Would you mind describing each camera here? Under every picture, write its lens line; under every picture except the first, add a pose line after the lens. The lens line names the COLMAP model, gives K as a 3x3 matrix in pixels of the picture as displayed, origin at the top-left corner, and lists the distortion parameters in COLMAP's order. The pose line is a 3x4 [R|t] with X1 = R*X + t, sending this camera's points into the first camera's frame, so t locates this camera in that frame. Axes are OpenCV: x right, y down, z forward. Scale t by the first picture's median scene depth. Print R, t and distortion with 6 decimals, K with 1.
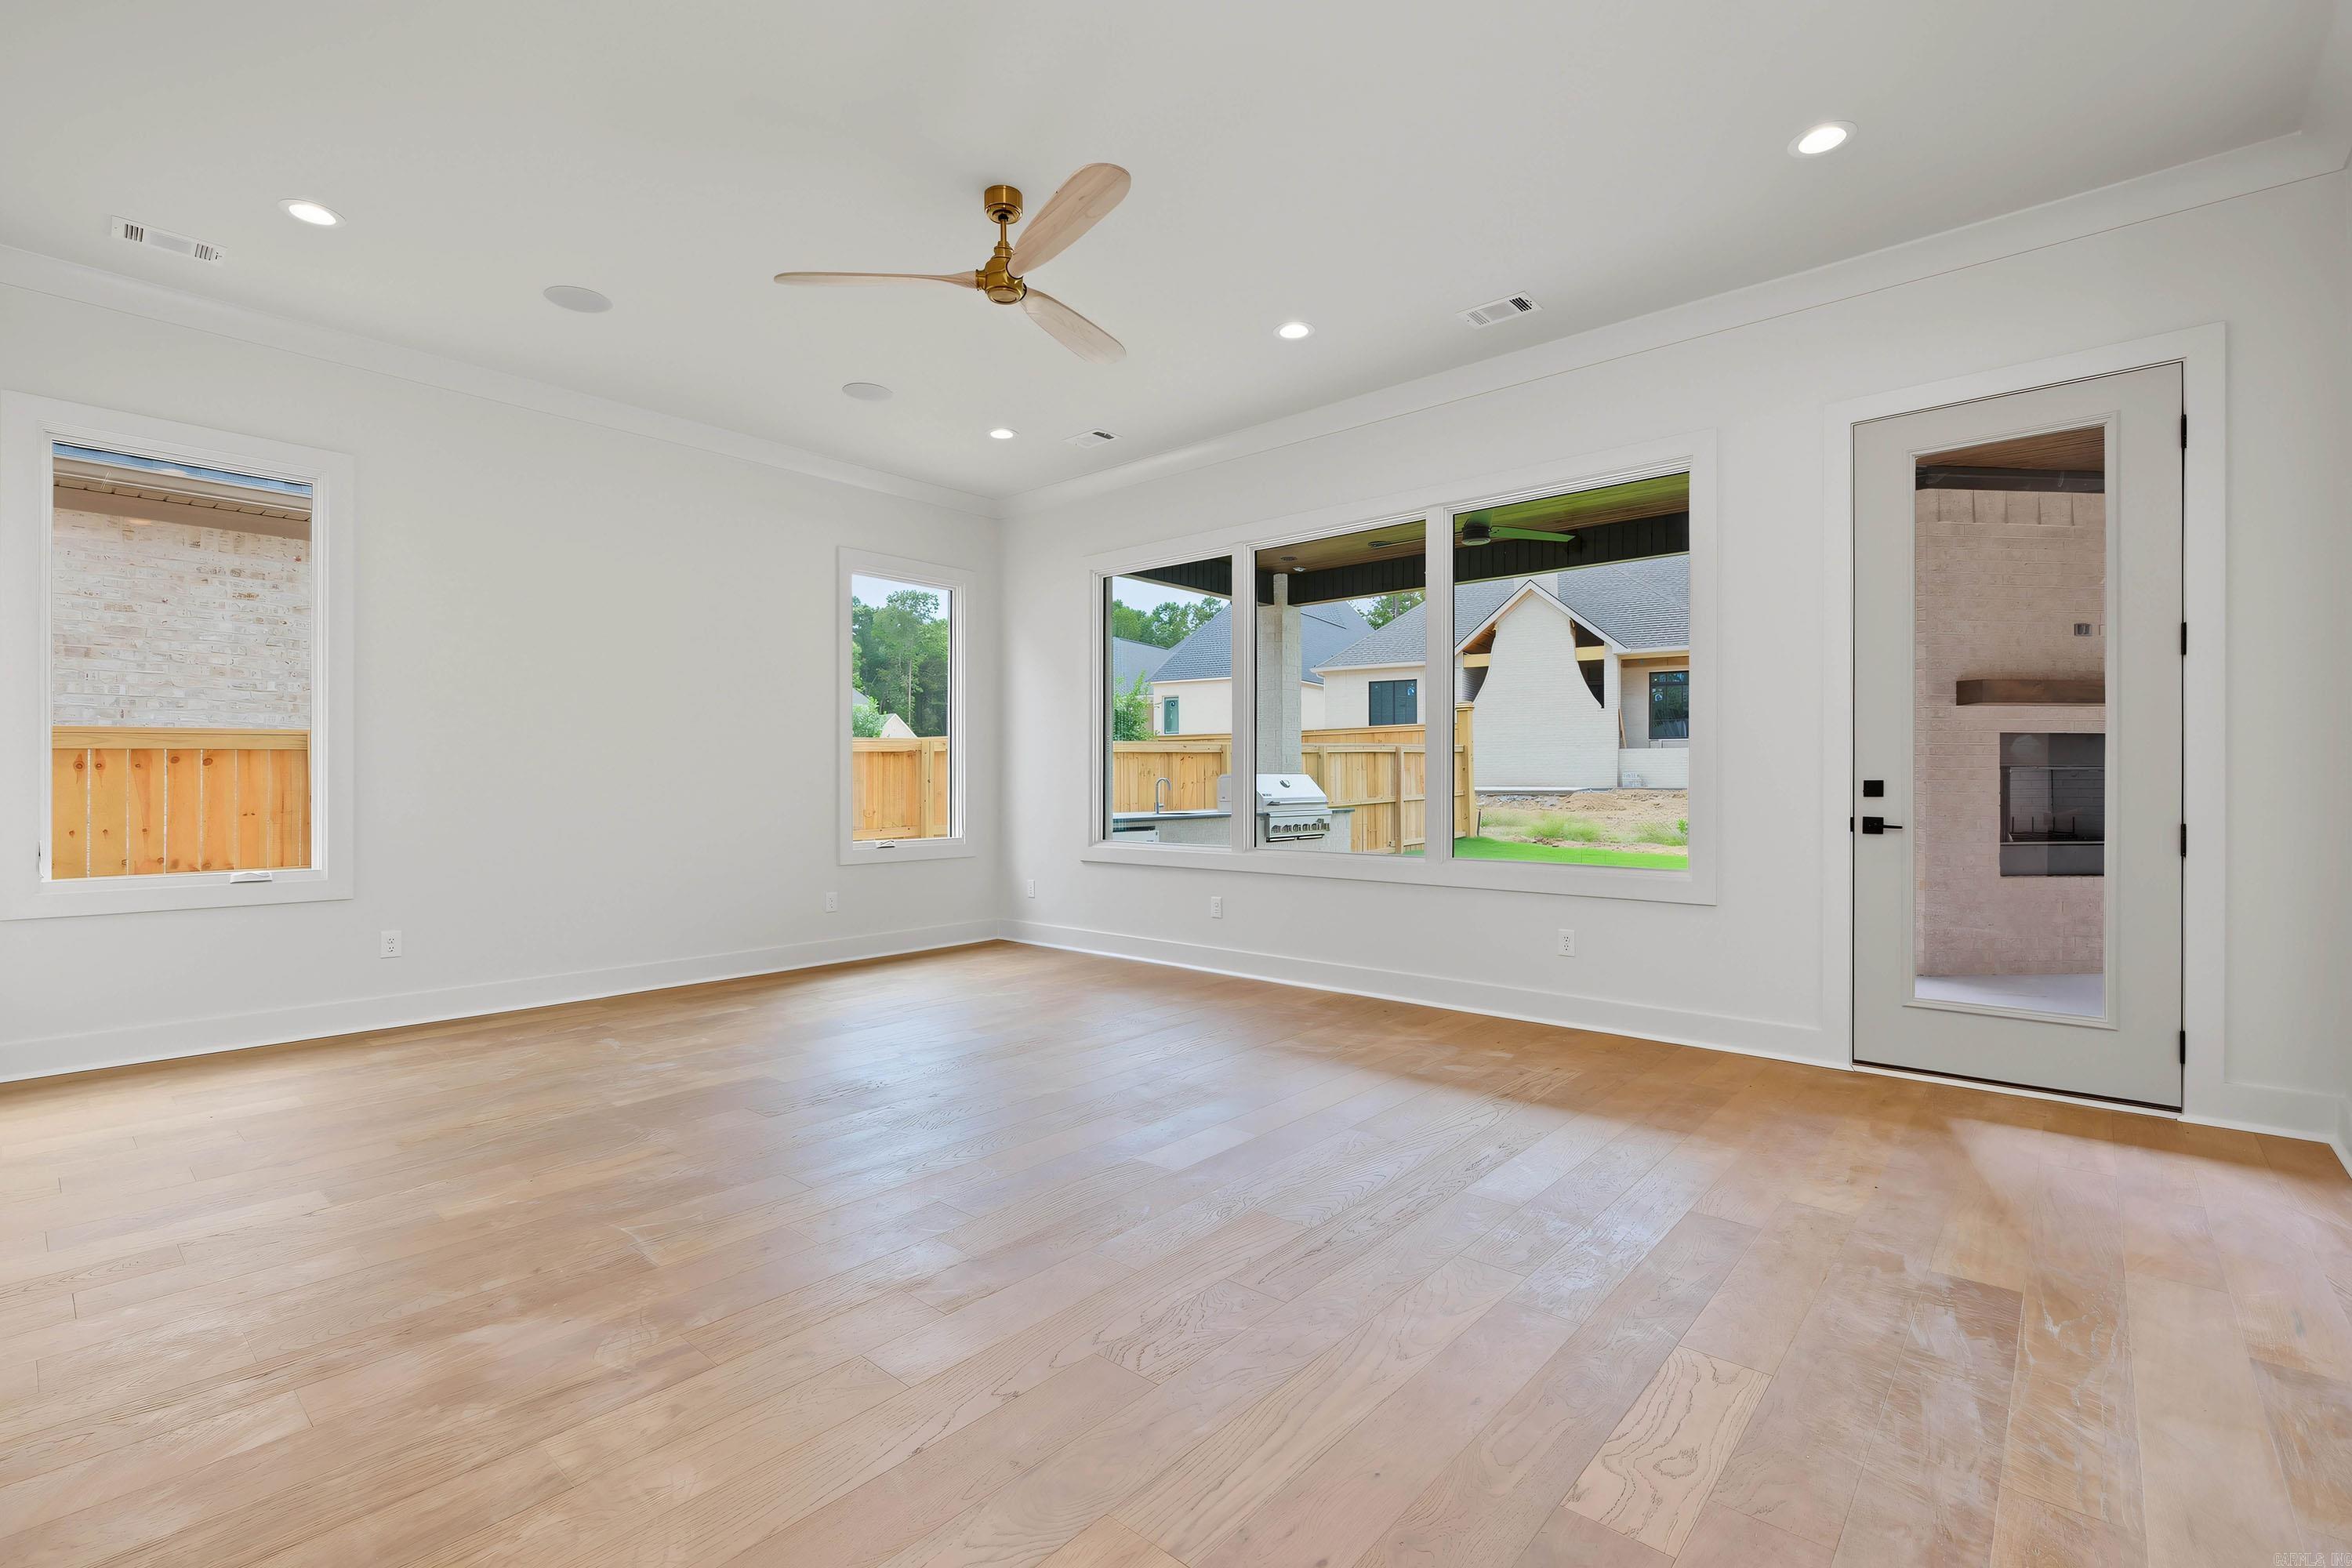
lens RADIAL K [[1022.0, 0, 1186.6], [0, 1022.0, 793.9], [0, 0, 1]] dist [0.009621, -0.000369]
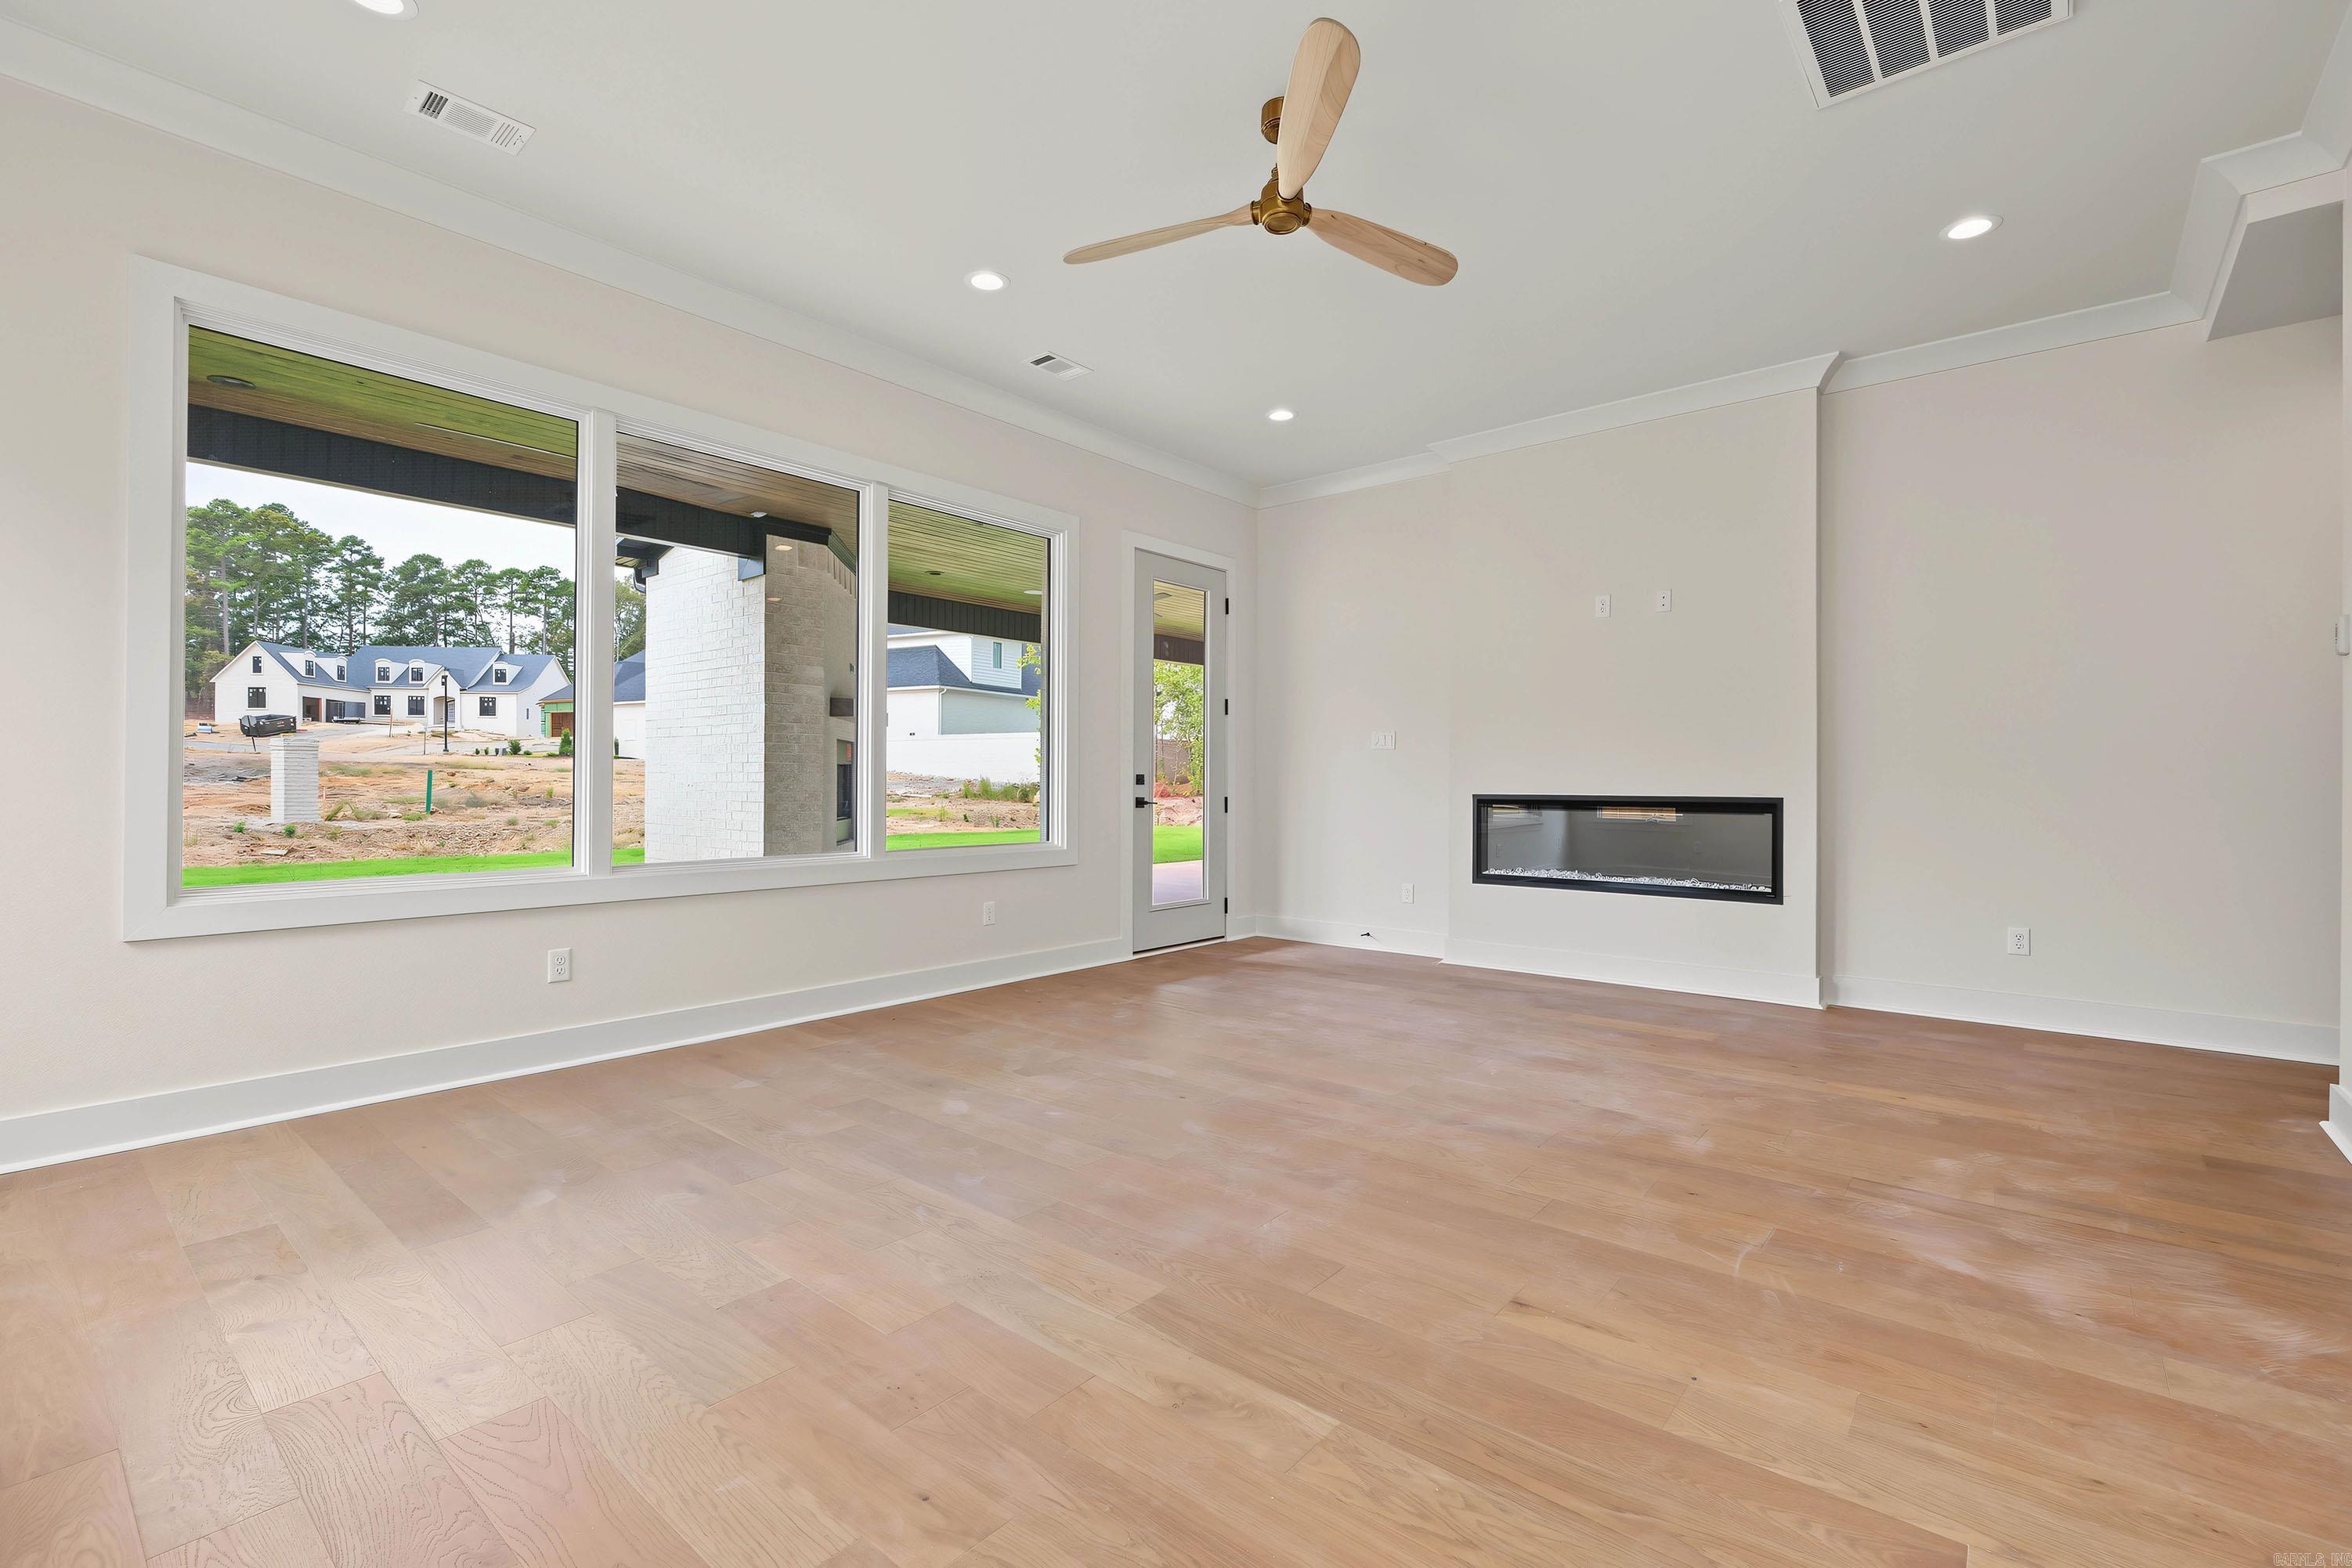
lens RADIAL K [[1022.0, 0, 1173.4], [0, 1022.0, 778.9], [0, 0, 1]] dist [0.009621, -0.000369]
pose [[-0.011518, 0.004025, 0.999926, -1.128495], [-0.000805, 0.999992, -0.004035, 0.000290], [-0.999933, -0.000851, -0.011515, 1.174554]]
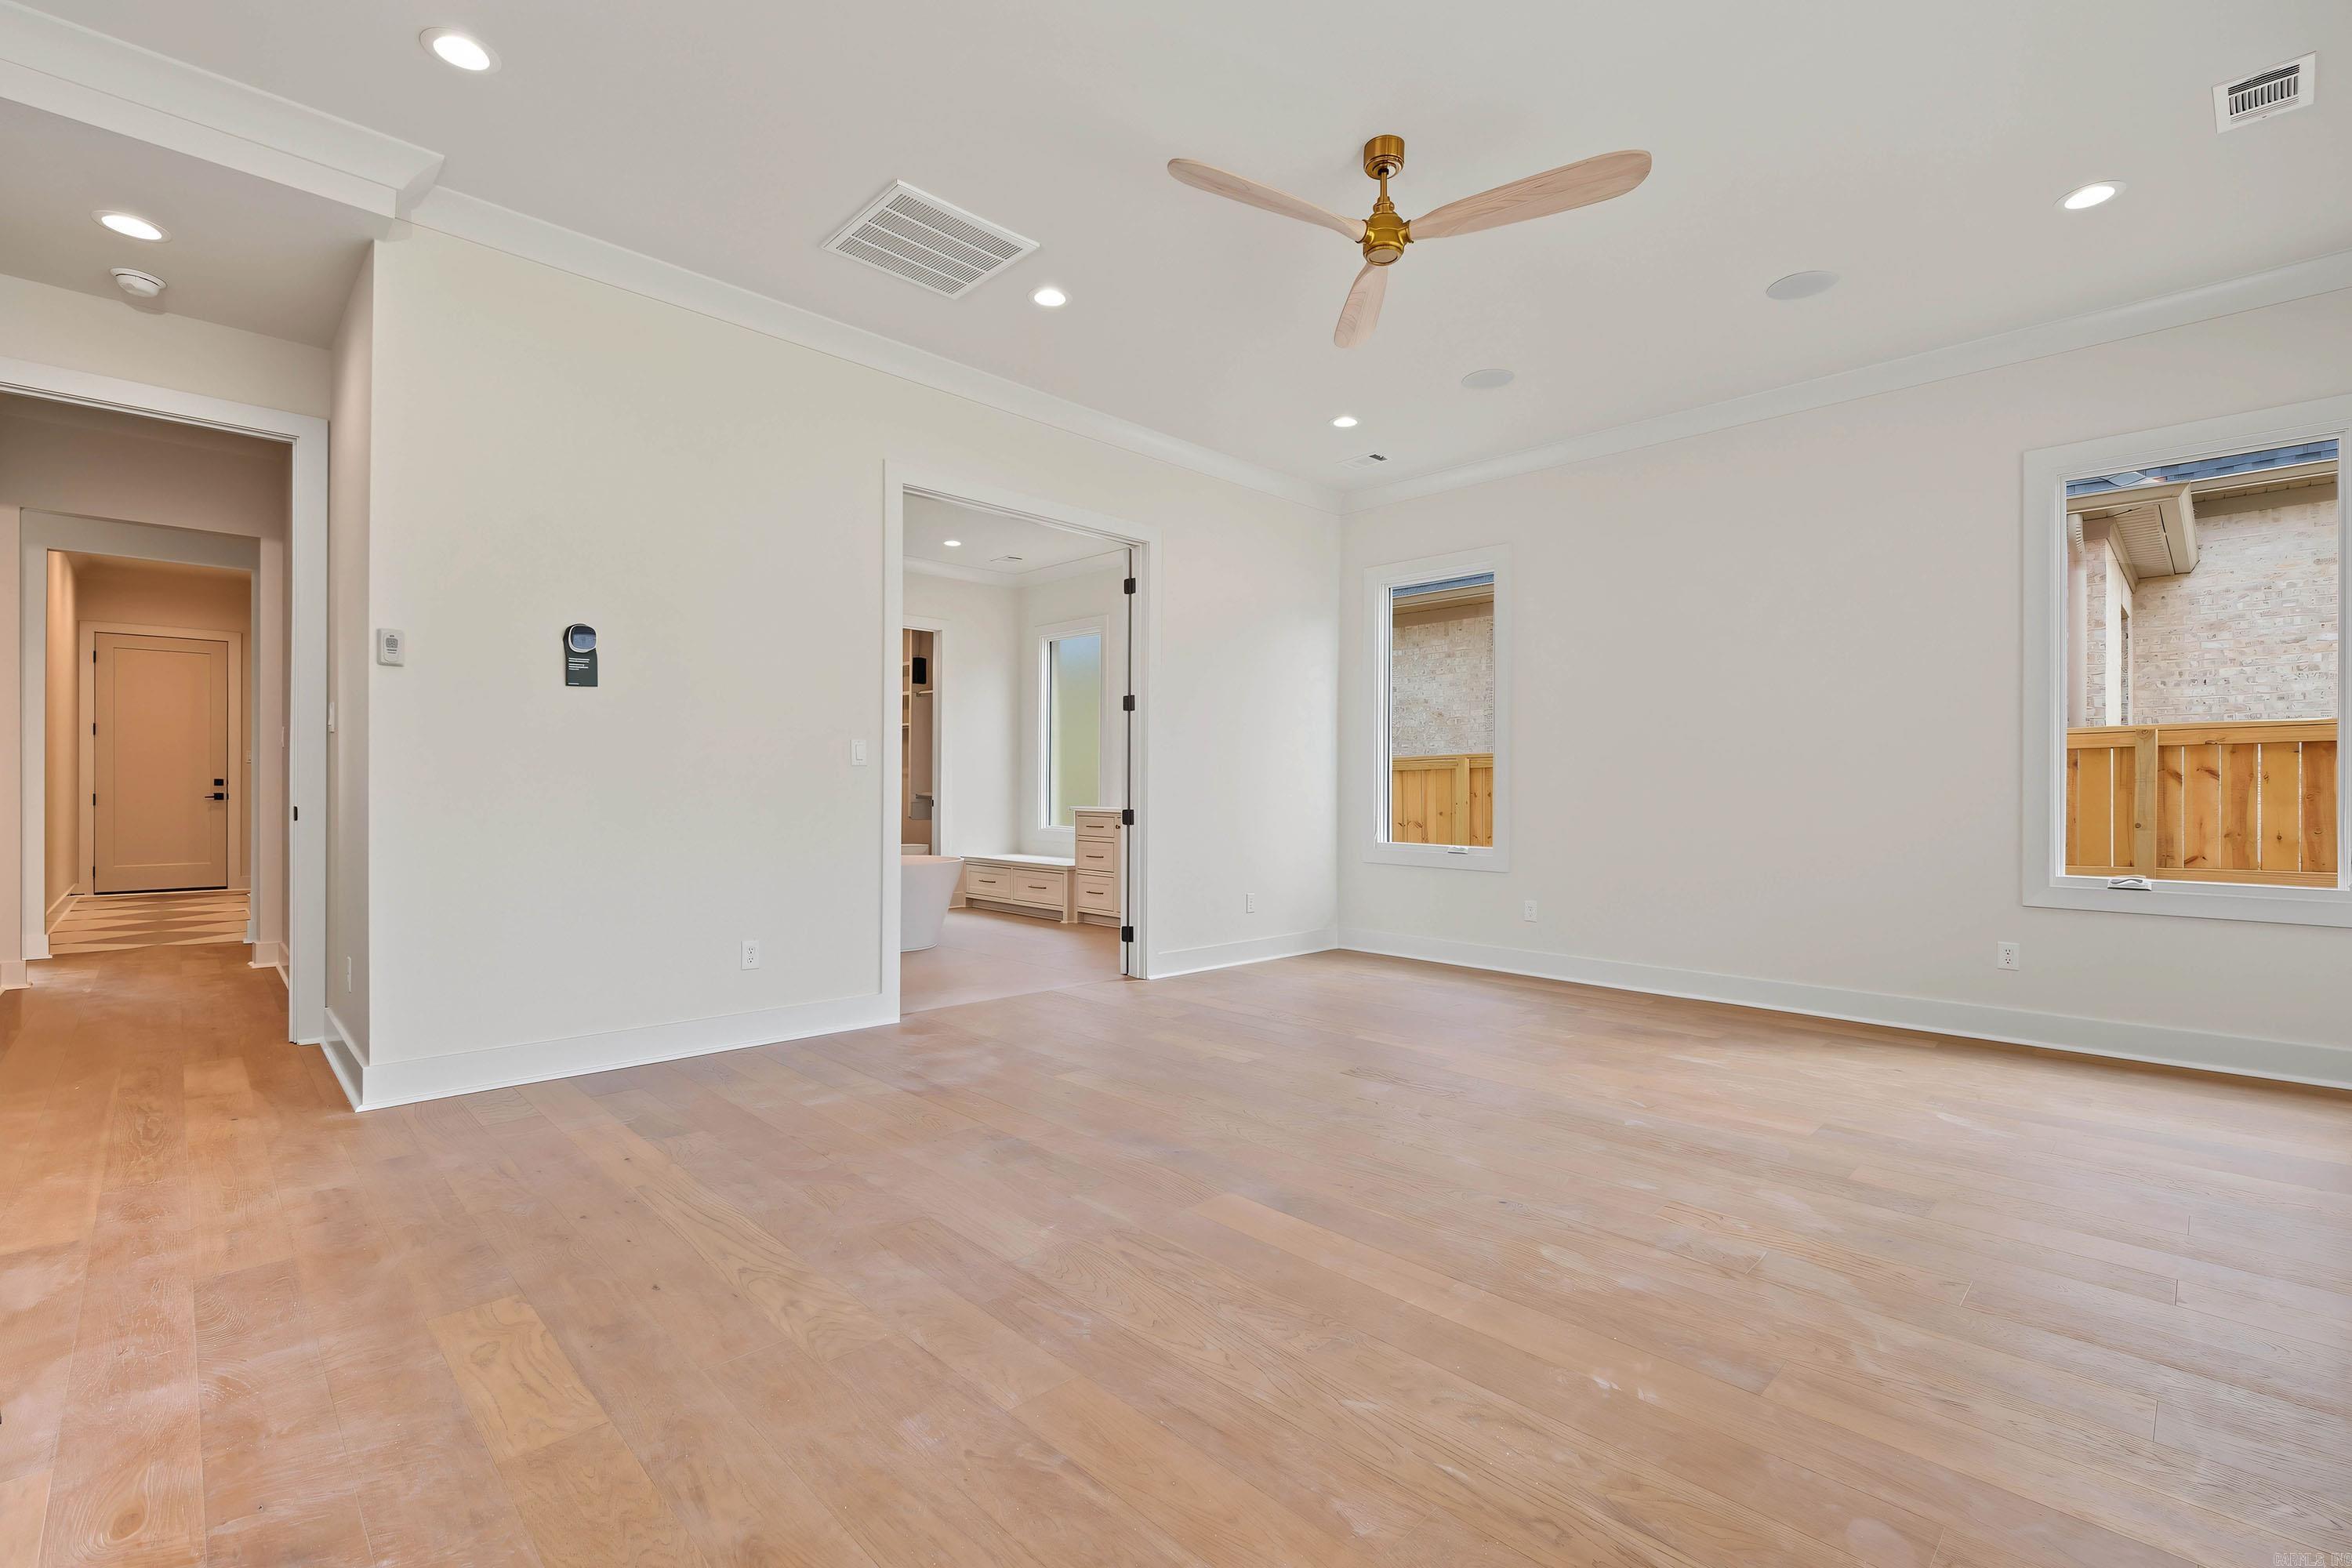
lens RADIAL K [[1022.0, 0, 1171.1], [0, 1022.0, 792.5], [0, 0, 1]] dist [0.009621, -0.000369]
pose [[-0.078726, 0.002255, -0.996894, 0.803495], [-0.011210, 0.999932, 0.003147, -0.003618], [0.996833, 0.011423, -0.078695, 0.943386]]
